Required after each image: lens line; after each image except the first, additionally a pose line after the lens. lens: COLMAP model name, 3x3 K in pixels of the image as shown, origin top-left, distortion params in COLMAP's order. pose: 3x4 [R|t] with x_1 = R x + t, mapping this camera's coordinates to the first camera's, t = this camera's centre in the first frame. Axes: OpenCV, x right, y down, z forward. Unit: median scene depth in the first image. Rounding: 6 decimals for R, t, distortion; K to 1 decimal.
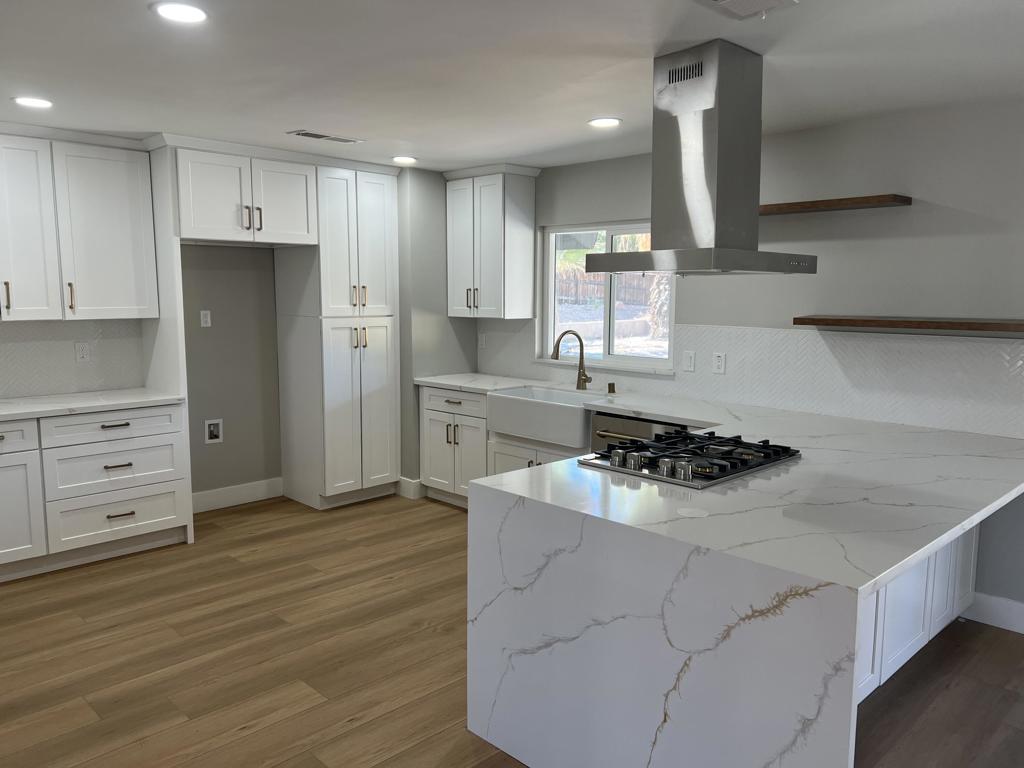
lens RADIAL K [[769.0, 0, 505.3], [0, 769.0, 385.4], [0, 0, 1]] dist [0.070463, -0.078454]
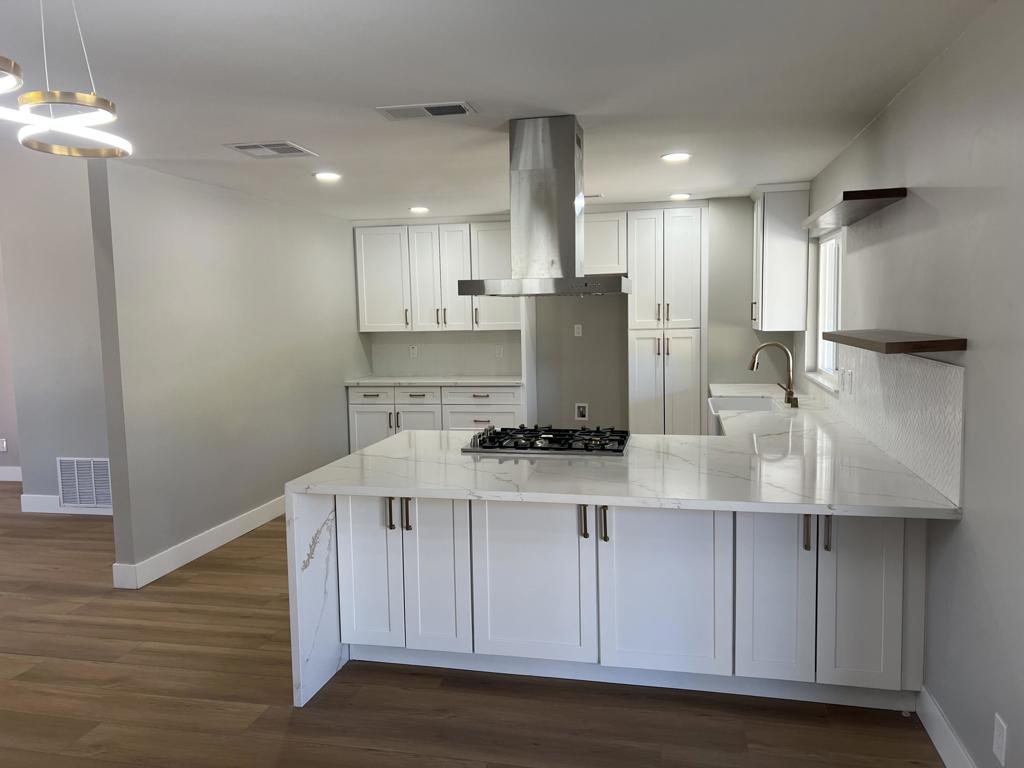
lens RADIAL K [[769.0, 0, 518.3], [0, 769.0, 378.0], [0, 0, 1]] dist [0.070463, -0.078454]
pose [[0.546572, 0.057997, -0.835401, 0.801450], [-0.079542, 0.996684, 0.017152, -0.017146], [0.833626, 0.057074, 0.549373, 0.171600]]
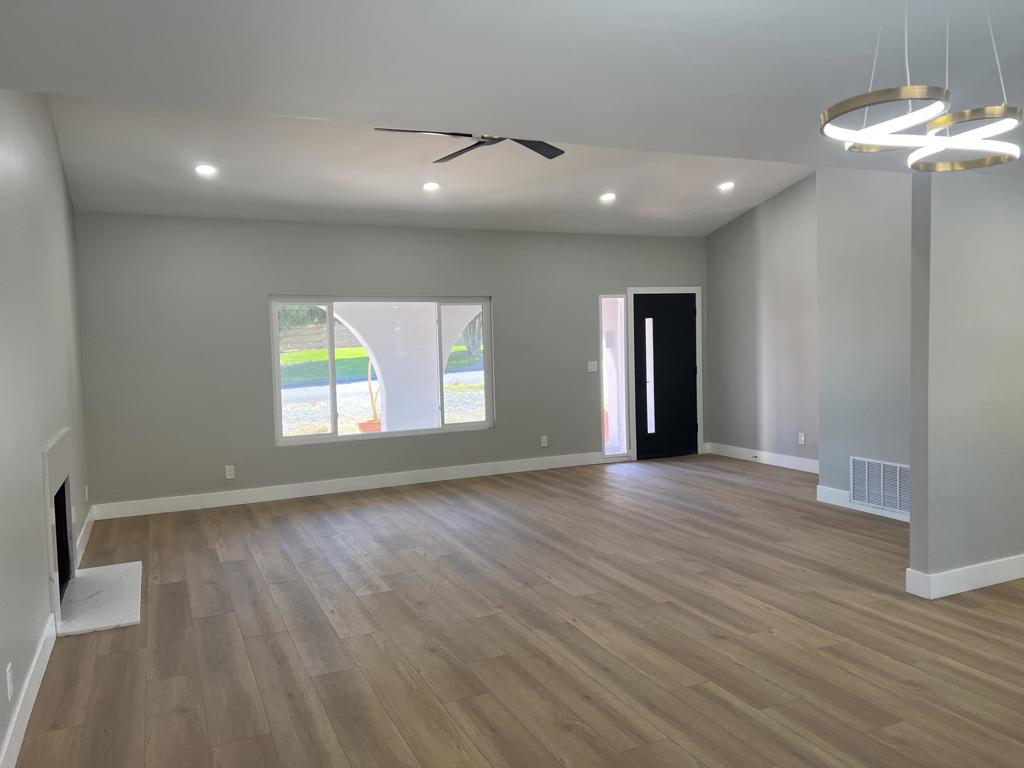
lens RADIAL K [[769.0, 0, 513.3], [0, 769.0, 387.8], [0, 0, 1]] dist [0.070463, -0.078454]
pose [[-0.336293, 0.068720, -0.939247, 0.806877], [-0.093493, 0.989971, 0.105906, -0.014230], [0.937105, 0.123429, -0.326496, 0.126075]]
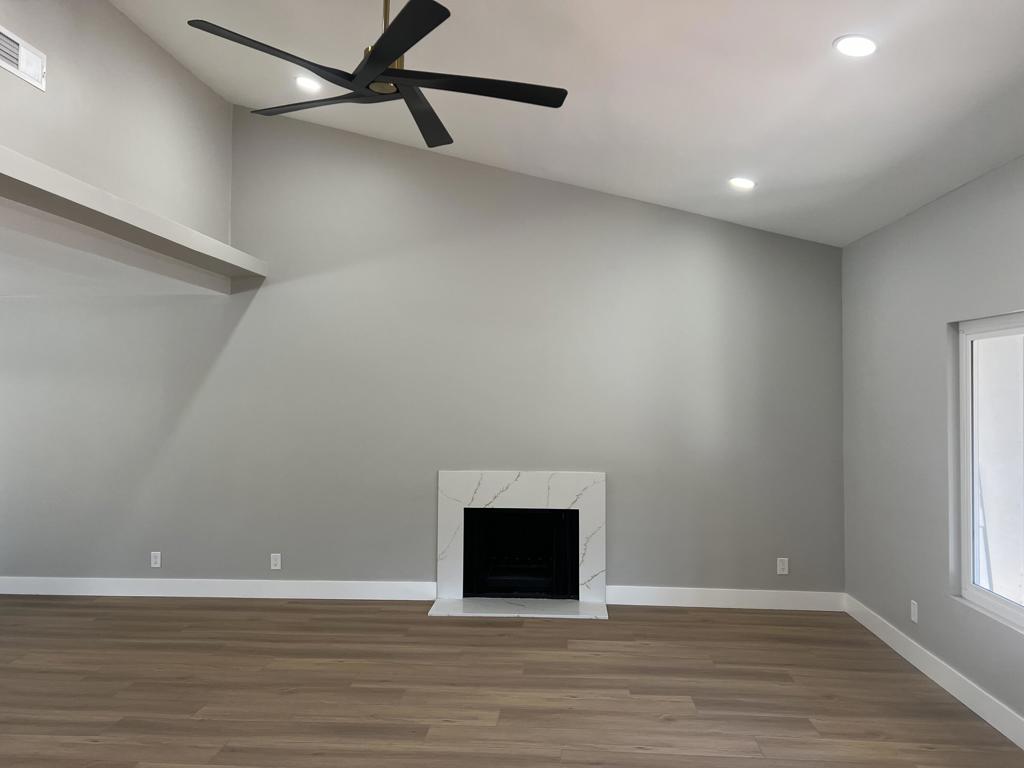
lens RADIAL K [[769.0, 0, 514.7], [0, 769.0, 380.4], [0, 0, 1]] dist [0.070463, -0.078454]
pose [[-0.658821, 0.011302, 0.752215, -0.892808], [0.089199, 0.994007, 0.063189, -0.023529], [-0.746993, 0.108727, -0.655881, 0.089596]]
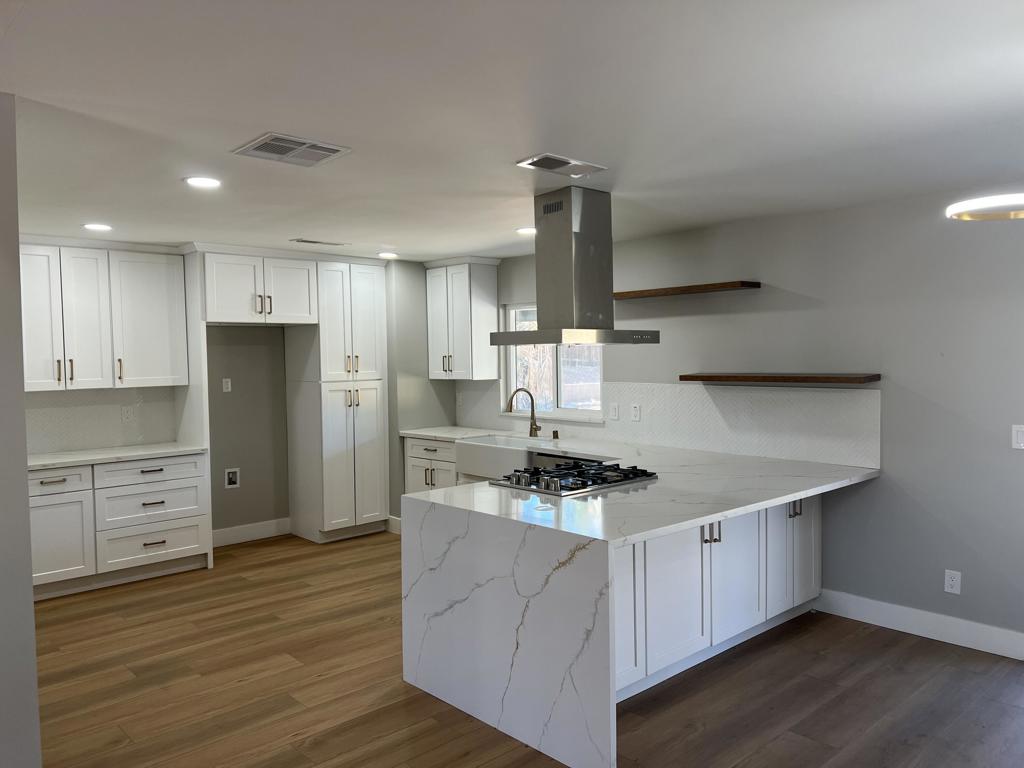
lens RADIAL K [[769.0, 0, 521.5], [0, 769.0, 383.6], [0, 0, 1]] dist [0.070463, -0.078454]
pose [[0.999630, -0.018546, -0.019919, 0.114687], [0.016823, 0.996374, -0.083403, 0.024189], [0.021393, 0.083037, 0.996317, -0.233135]]
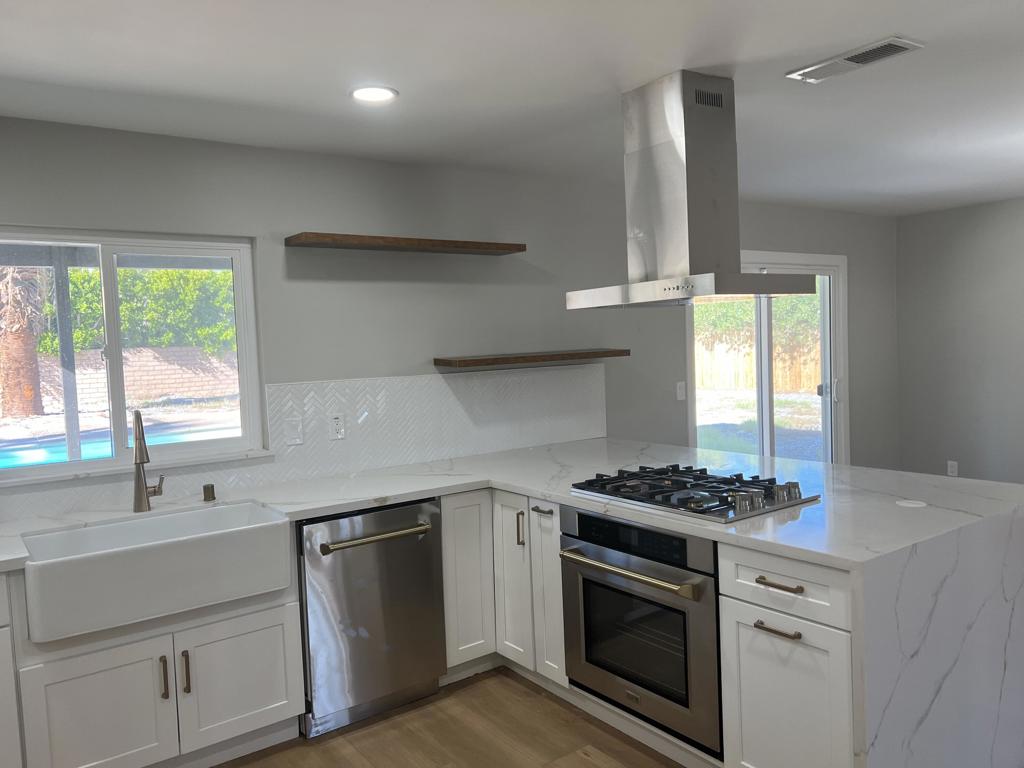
lens RADIAL K [[769.0, 0, 521.3], [0, 769.0, 382.2], [0, 0, 1]] dist [0.070463, -0.078454]
pose [[0.139215, -0.066664, 0.988016, -0.469647], [0.162068, 0.985812, 0.043679, -0.075526], [-0.976910, 0.154045, 0.148044, 0.668549]]
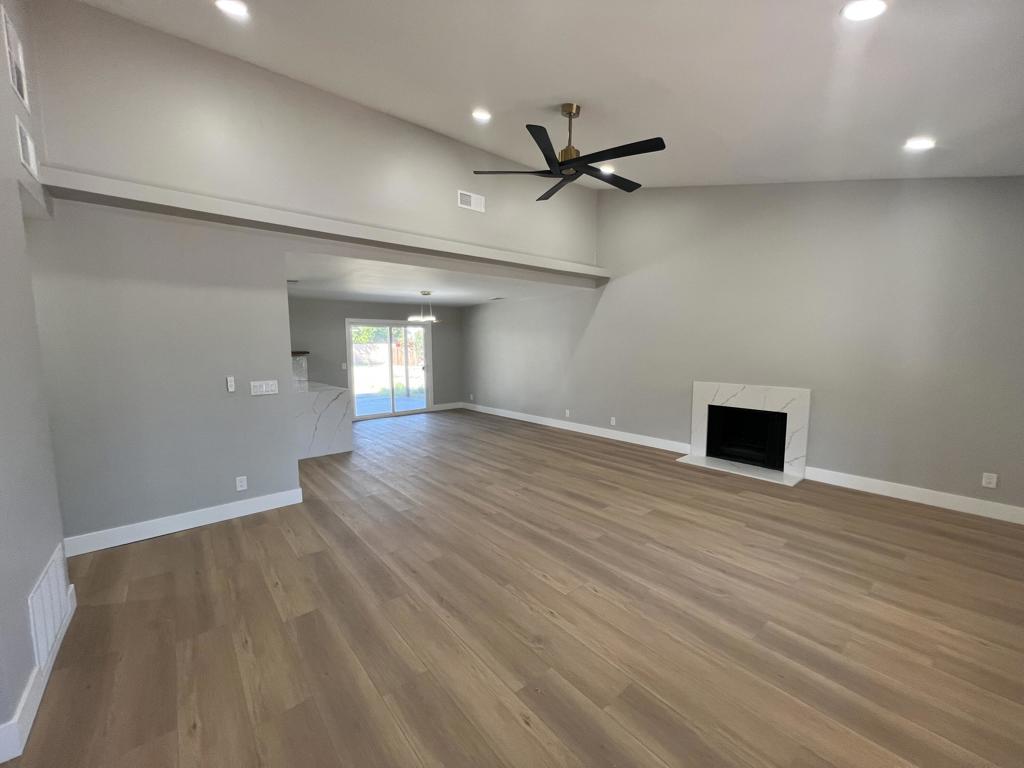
lens RADIAL K [[409.7, 0, 513.8], [0, 409.7, 386.1], [0, 0, 1]] dist [0.002297, 0.000029]
pose [[0.080962, -0.106789, 0.990980, -1.035777], [0.131384, 0.986712, 0.095595, 0.031521], [-0.988020, 0.122459, 0.093916, -0.246384]]
